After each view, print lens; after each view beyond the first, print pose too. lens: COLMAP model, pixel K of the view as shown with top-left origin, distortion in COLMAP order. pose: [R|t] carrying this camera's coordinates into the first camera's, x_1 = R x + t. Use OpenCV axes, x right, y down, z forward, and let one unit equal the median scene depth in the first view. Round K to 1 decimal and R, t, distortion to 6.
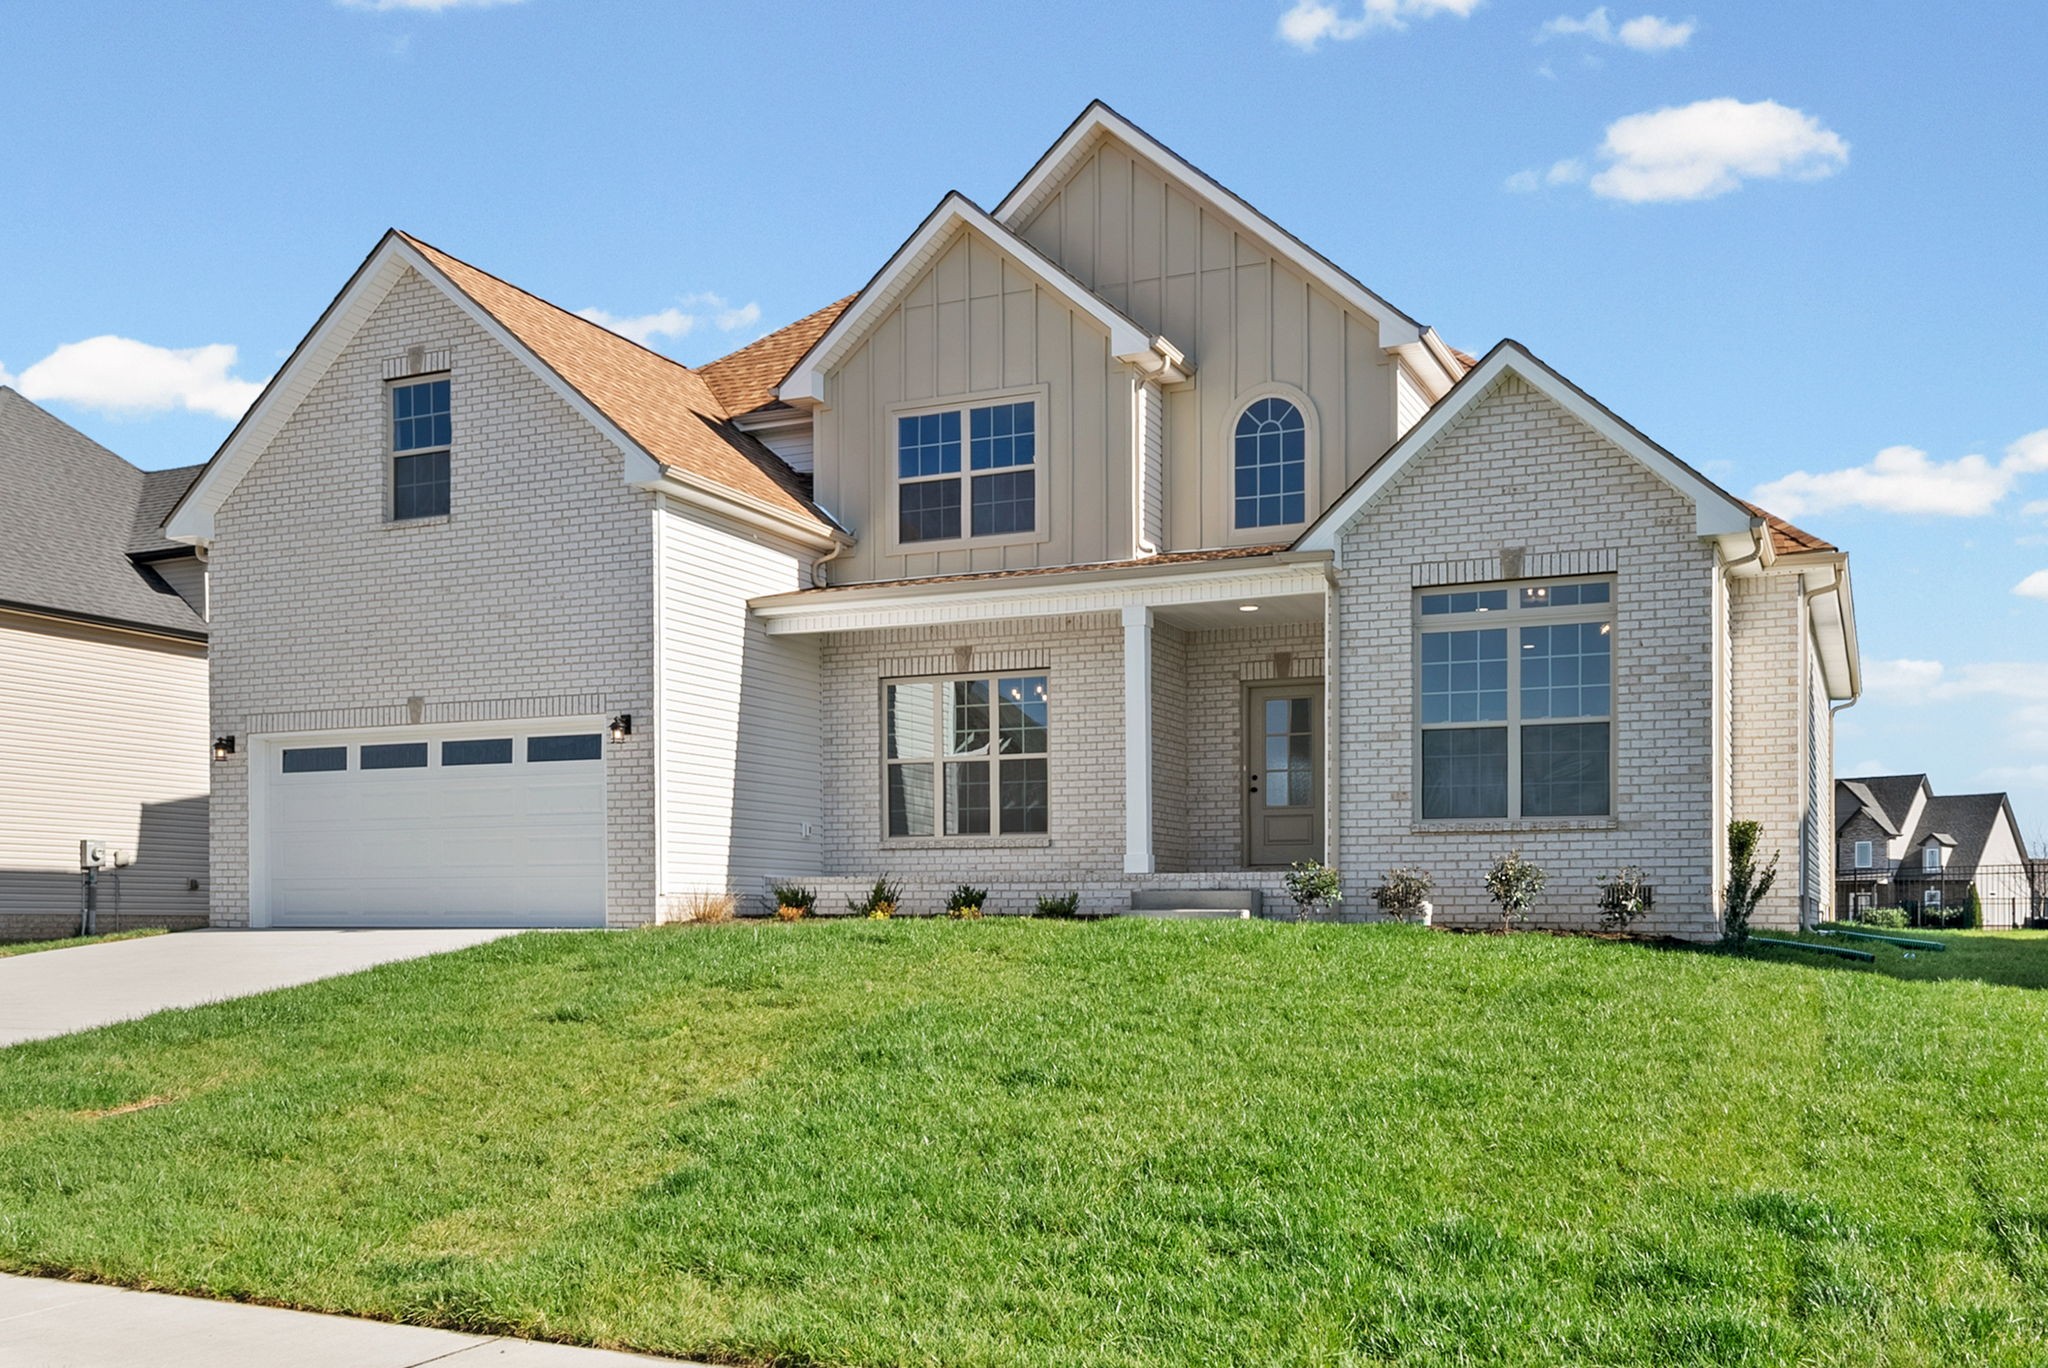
lens RADIAL K [[1865.7, 0, 1019.2], [0, 1865.7, 932.0], [0, 0, 1]] dist [0.011183, 0.021869]
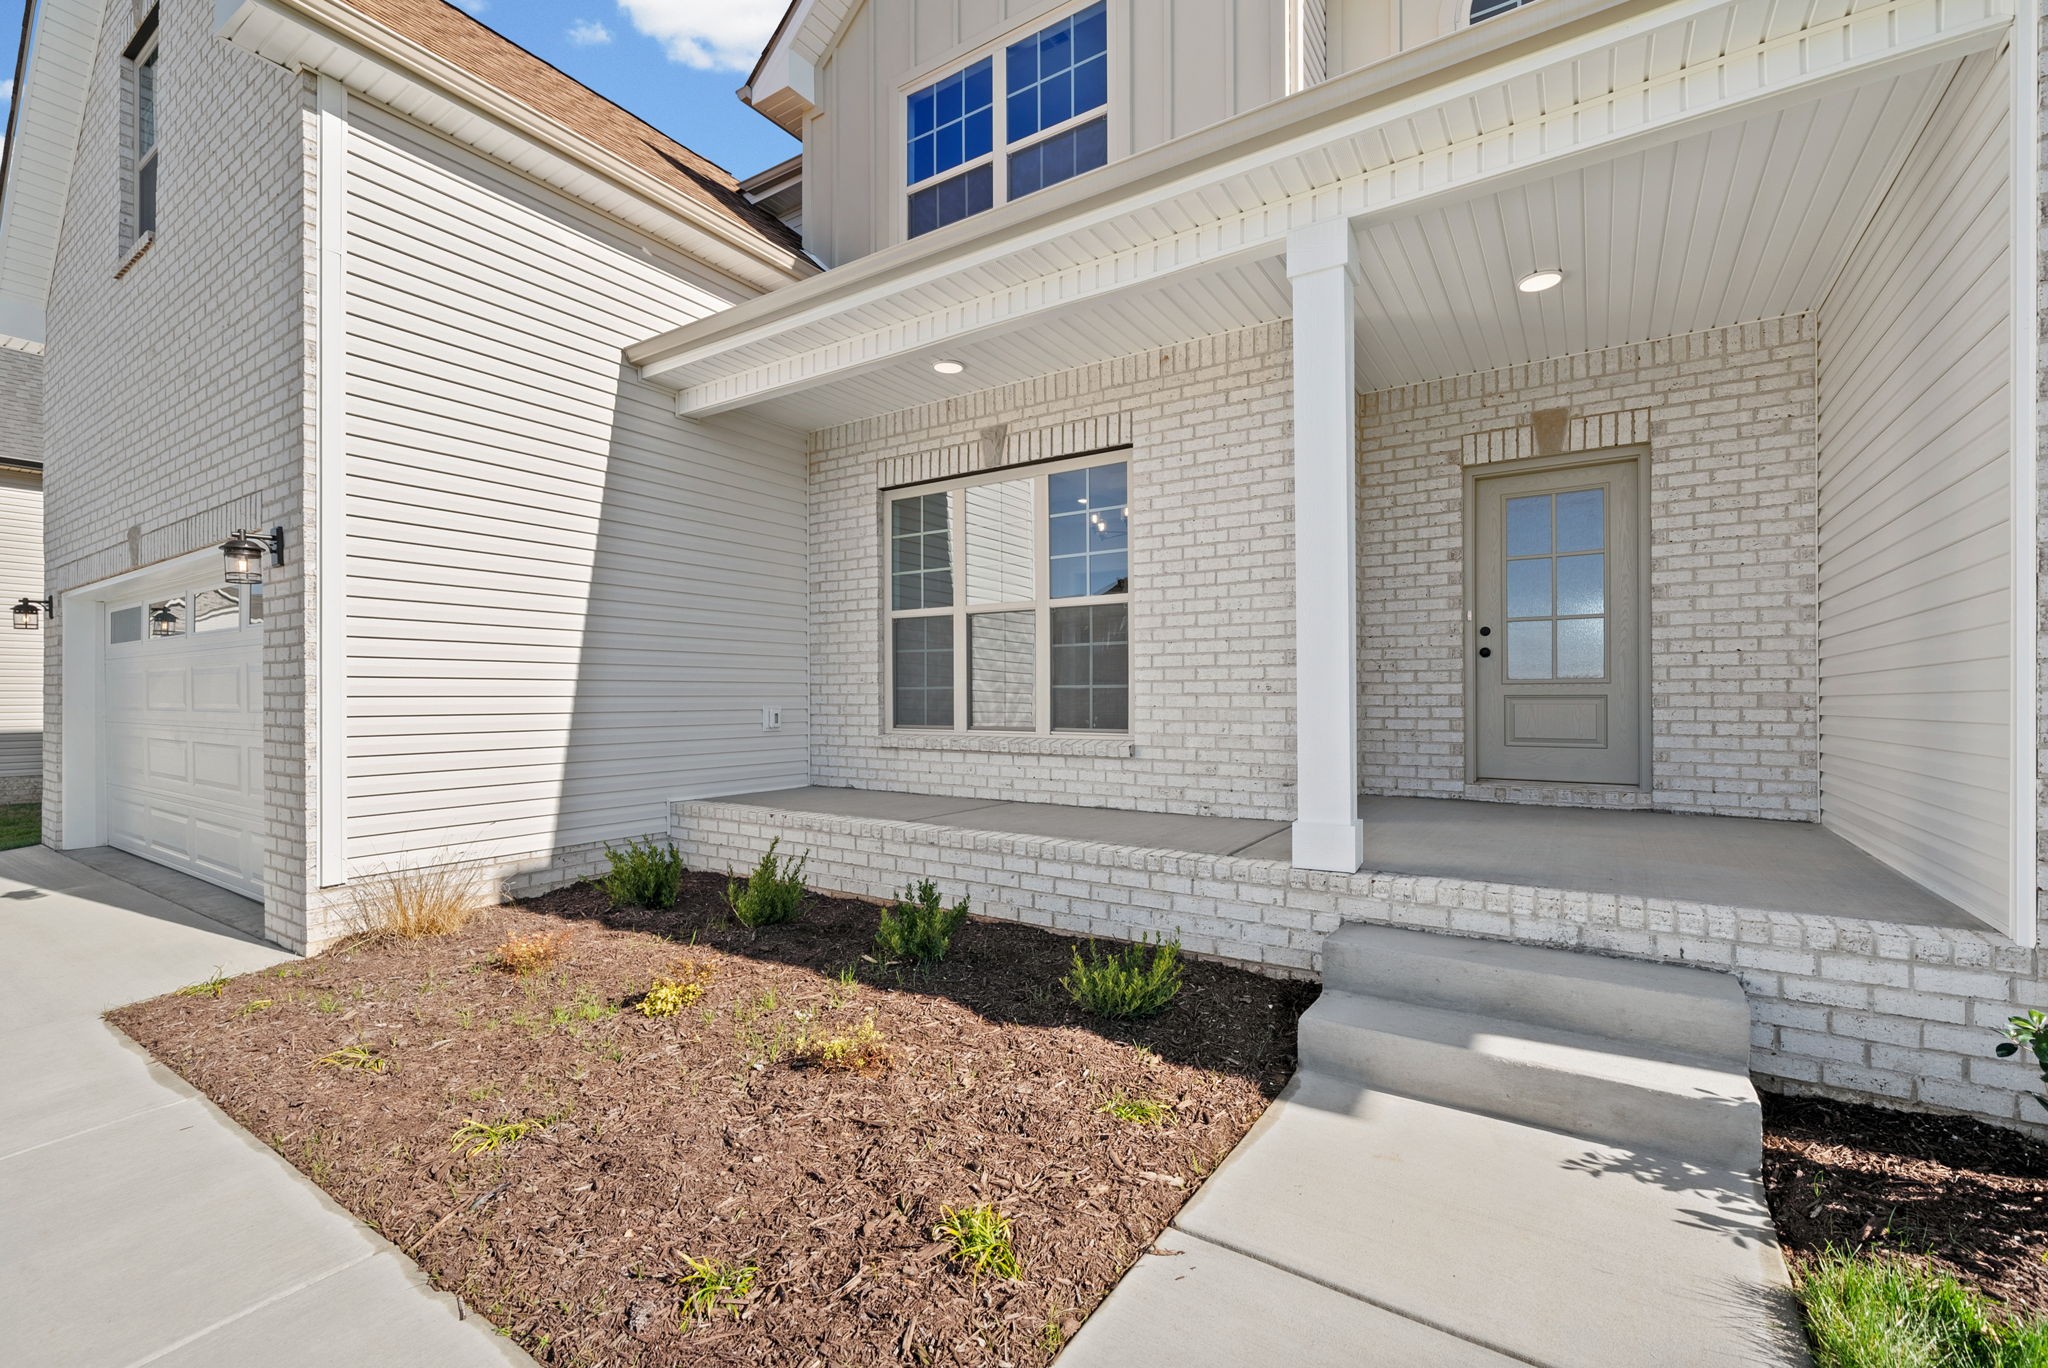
lens RADIAL K [[848.6, 0, 1022.1], [0, 848.6, 702.8], [0, 0, 1]] dist [-0.000701, -0.000198]
pose [[0.987392, -0.000573, -0.158292, 0.023926], [0.001088, 0.999994, 0.003164, -0.062044], [0.158290, -0.003296, 0.987387, 0.723597]]
